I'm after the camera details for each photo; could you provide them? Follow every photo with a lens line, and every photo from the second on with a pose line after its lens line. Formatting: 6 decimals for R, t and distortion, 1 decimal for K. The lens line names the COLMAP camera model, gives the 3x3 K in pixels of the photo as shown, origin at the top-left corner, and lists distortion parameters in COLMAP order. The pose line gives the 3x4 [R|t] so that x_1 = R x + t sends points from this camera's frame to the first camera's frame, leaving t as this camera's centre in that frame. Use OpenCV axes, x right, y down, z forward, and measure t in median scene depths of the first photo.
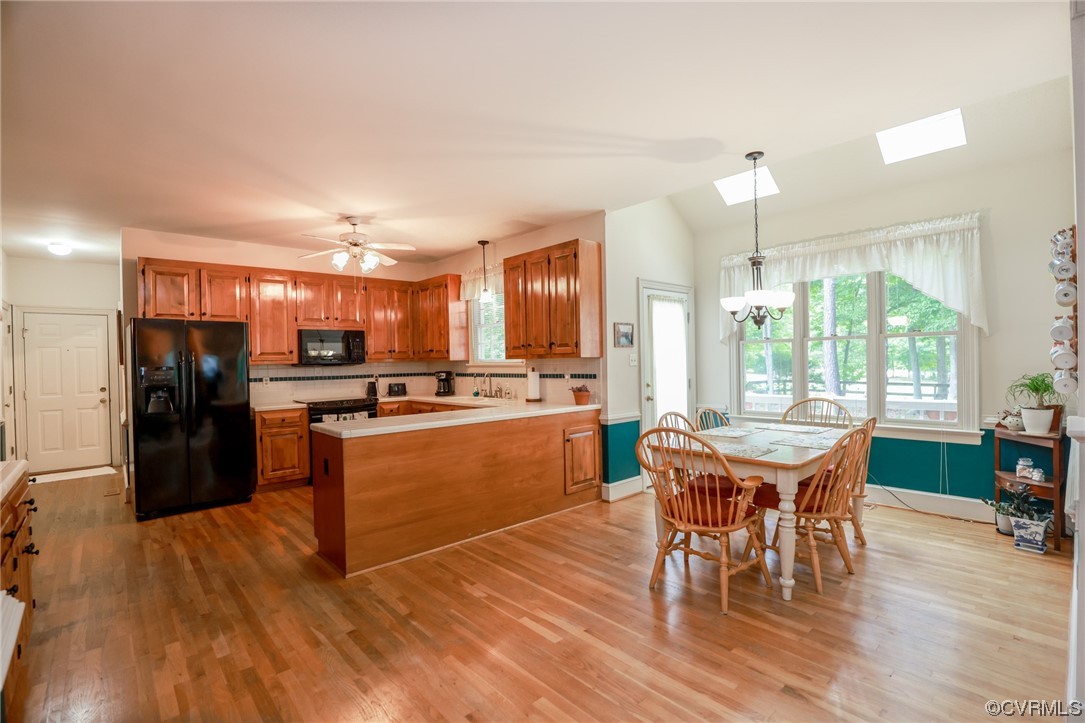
lens RADIAL K [[496.6, 0, 543.9], [0, 496.6, 366.1], [0, 0, 1]] dist [-0.042777, 0.009561]
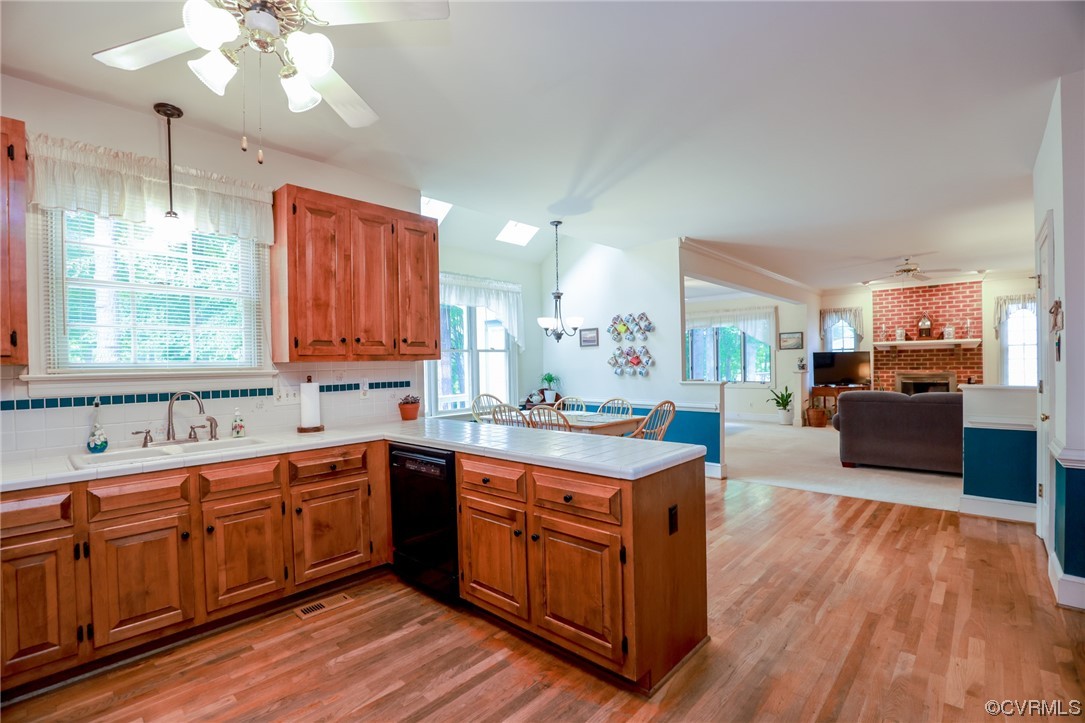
lens RADIAL K [[496.6, 0, 543.9], [0, 496.6, 366.1], [0, 0, 1]] dist [-0.042777, 0.009561]
pose [[-0.100660, 0.015457, 0.994801, -0.703329], [0.033957, 0.999350, -0.012091, 0.008214], [-0.994341, 0.032564, -0.101120, 0.817770]]
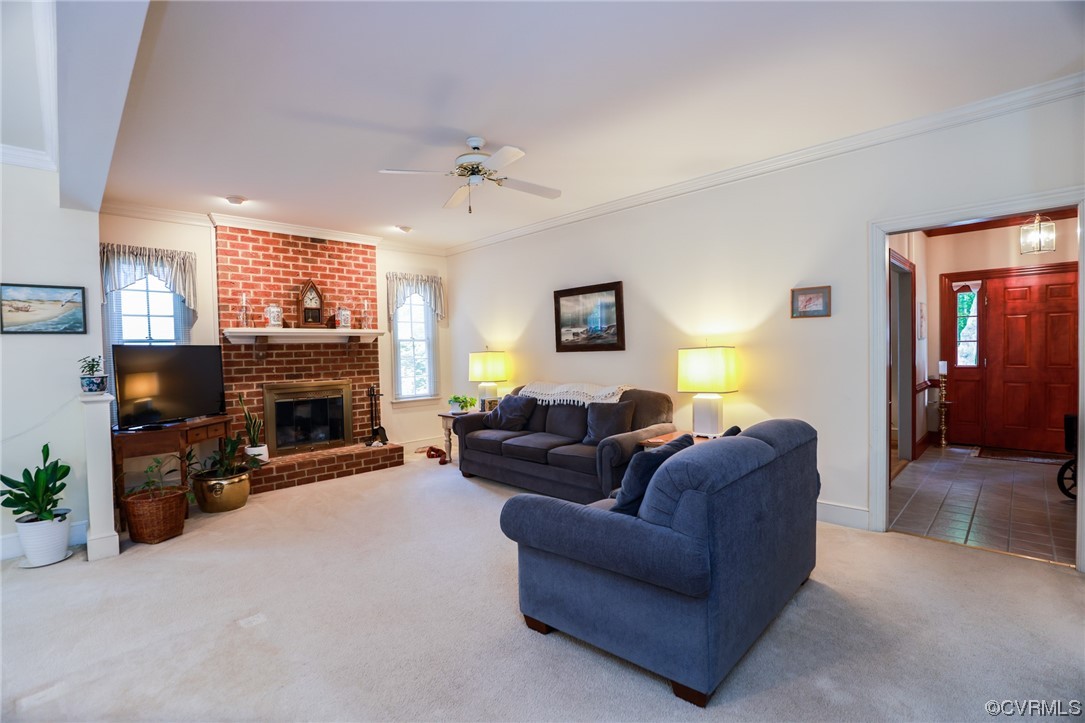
lens RADIAL K [[496.6, 0, 543.9], [0, 496.6, 366.1], [0, 0, 1]] dist [-0.042777, 0.009561]
pose [[-0.997431, 0.044815, -0.055888, 0.527133], [0.042336, 0.998099, 0.044785, -0.006042], [0.057788, 0.042304, -0.997432, 0.322206]]
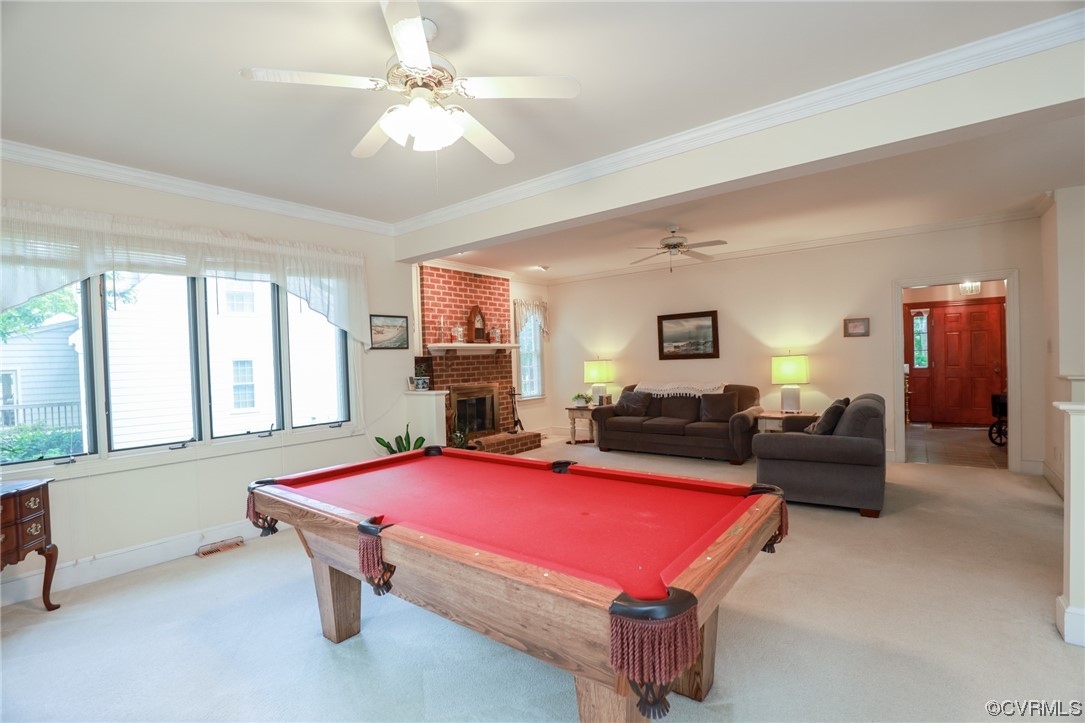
lens RADIAL K [[496.6, 0, 543.9], [0, 496.6, 366.1], [0, 0, 1]] dist [-0.042777, 0.009561]
pose [[-0.981493, 0.053843, -0.183770, 1.060964], [0.049150, 0.998341, 0.029999, -0.030666], [0.185081, 0.020411, -0.982511, 0.649285]]
